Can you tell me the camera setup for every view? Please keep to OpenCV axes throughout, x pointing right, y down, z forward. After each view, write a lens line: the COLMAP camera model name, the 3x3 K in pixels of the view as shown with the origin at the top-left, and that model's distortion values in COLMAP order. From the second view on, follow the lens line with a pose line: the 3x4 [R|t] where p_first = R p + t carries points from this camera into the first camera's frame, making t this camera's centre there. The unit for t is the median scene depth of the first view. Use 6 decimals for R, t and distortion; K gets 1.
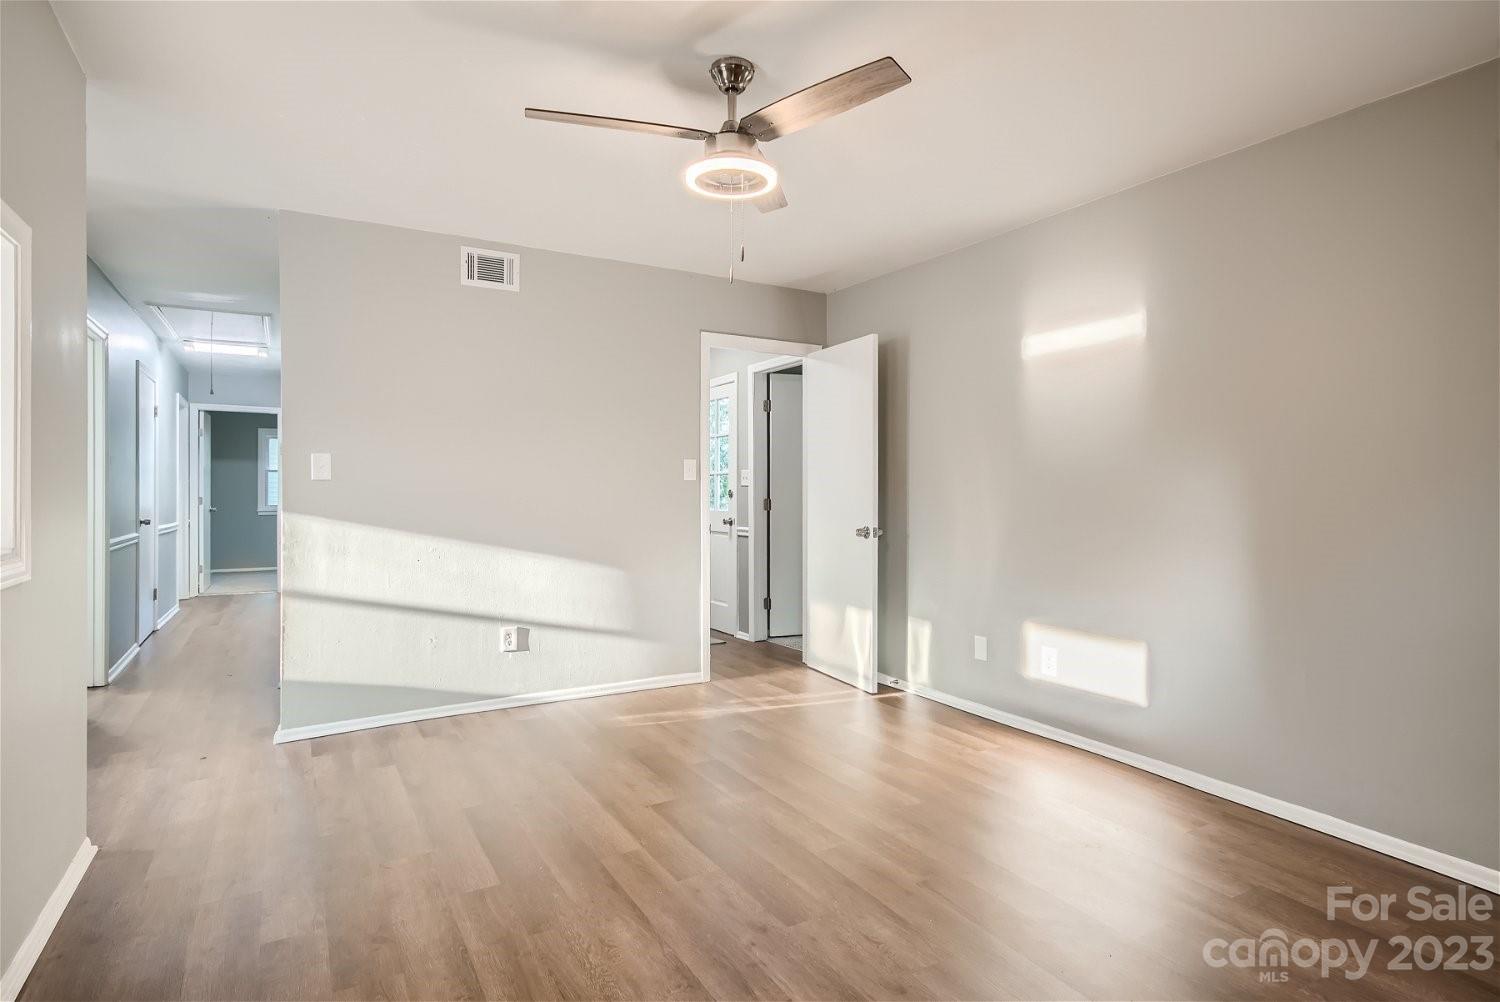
lens RADIAL K [[741.3, 0, 716.8], [0, 741.3, 490.2], [0, 0, 1]] dist [-0.007559, 0.011114]
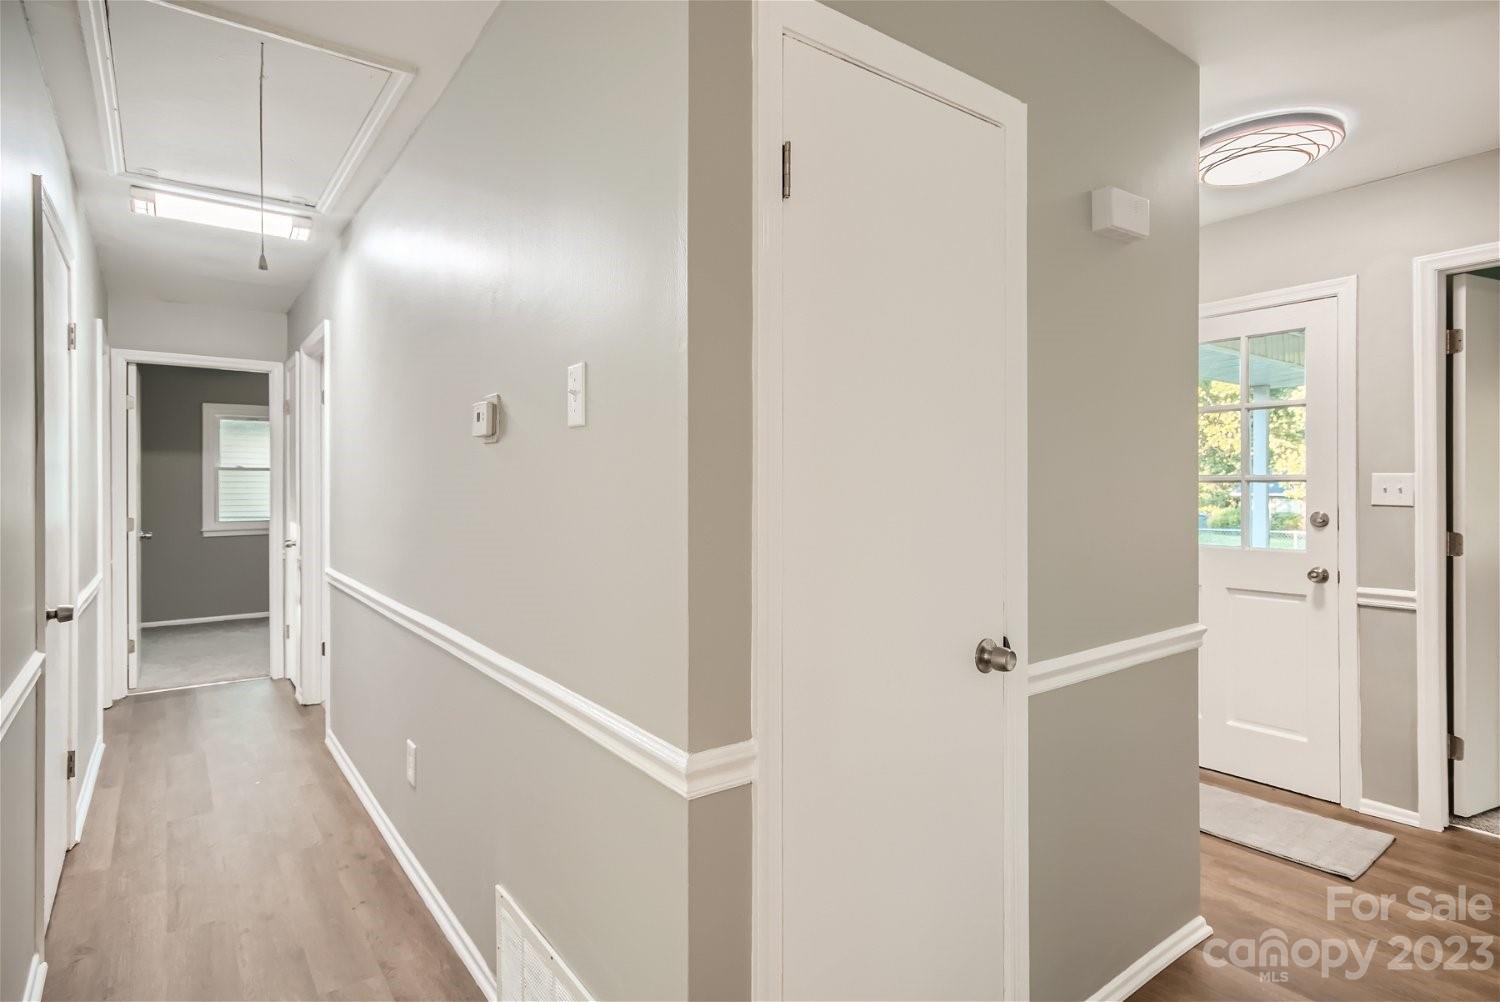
lens RADIAL K [[741.3, 0, 710.0], [0, 741.3, 484.6], [0, 0, 1]] dist [-0.007559, 0.011114]
pose [[0.993769, -0.002903, 0.111417, -0.312737], [0.002798, 0.999995, 0.001104, -0.014612], [-0.111420, -0.000785, 0.993773, 0.379836]]
